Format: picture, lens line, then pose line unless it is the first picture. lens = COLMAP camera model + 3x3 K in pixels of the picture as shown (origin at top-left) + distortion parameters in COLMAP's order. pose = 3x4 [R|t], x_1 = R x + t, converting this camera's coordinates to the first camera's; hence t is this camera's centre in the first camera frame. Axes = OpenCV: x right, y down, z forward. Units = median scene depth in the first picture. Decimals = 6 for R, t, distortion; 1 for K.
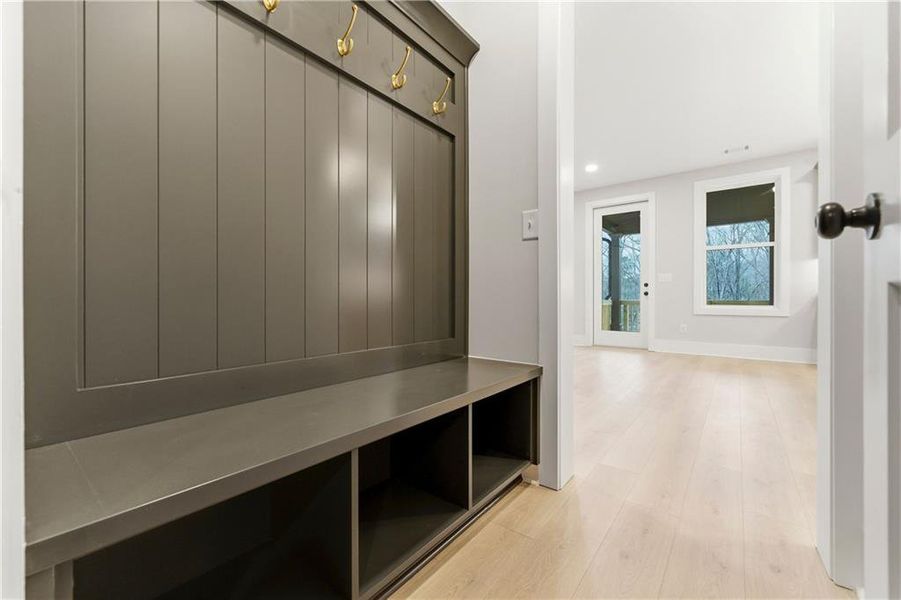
lens RADIAL K [[367.1, 0, 451.7], [0, 367.1, 302.4], [0, 0, 1]] dist [0.015485, 0.000078]
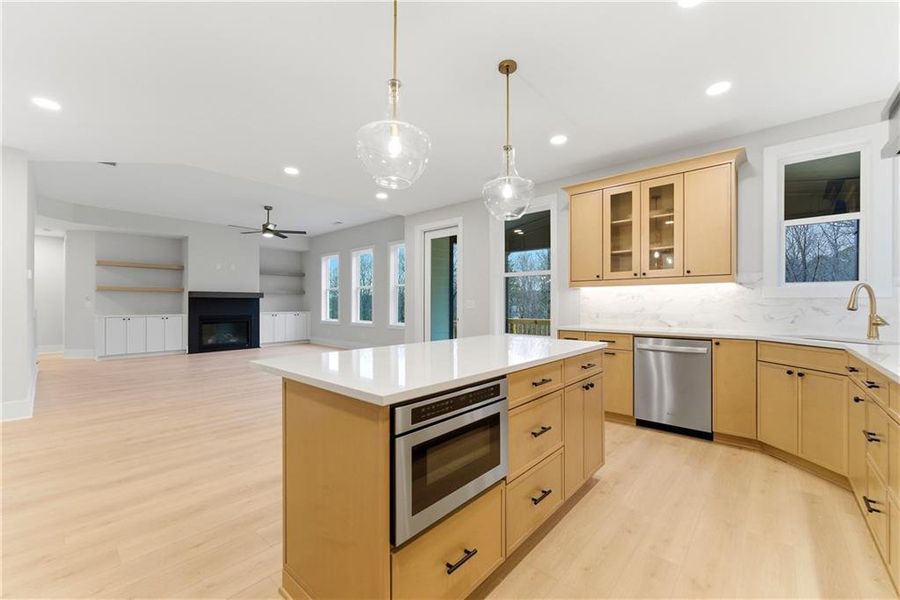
lens RADIAL K [[366.7, 0, 451.2], [0, 366.7, 302.4], [0, 0, 1]] dist [0.015485, 0.000078]
pose [[0.998255, 0.003497, -0.058951, 0.558765], [-0.005123, 0.999610, -0.027446, -0.042608], [0.058832, 0.027700, 0.997884, 0.020112]]
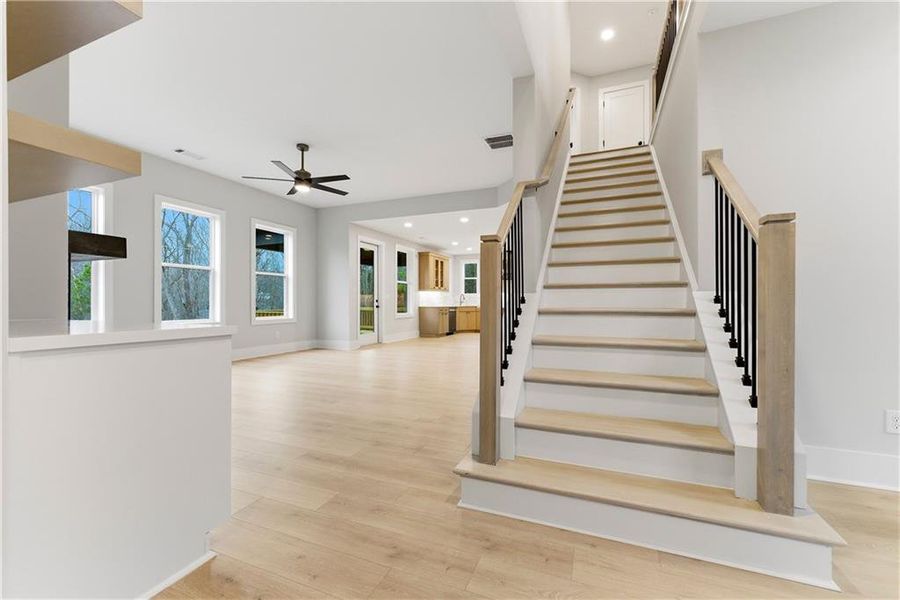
lens RADIAL K [[366.7, 0, 451.2], [0, 366.7, 302.4], [0, 0, 1]] dist [0.015485, 0.000078]
pose [[-0.266077, 0.008853, 0.963911, -0.995505], [0.029146, 0.999575, -0.001135, -0.030518], [-0.963511, 0.027792, -0.266221, 1.105654]]
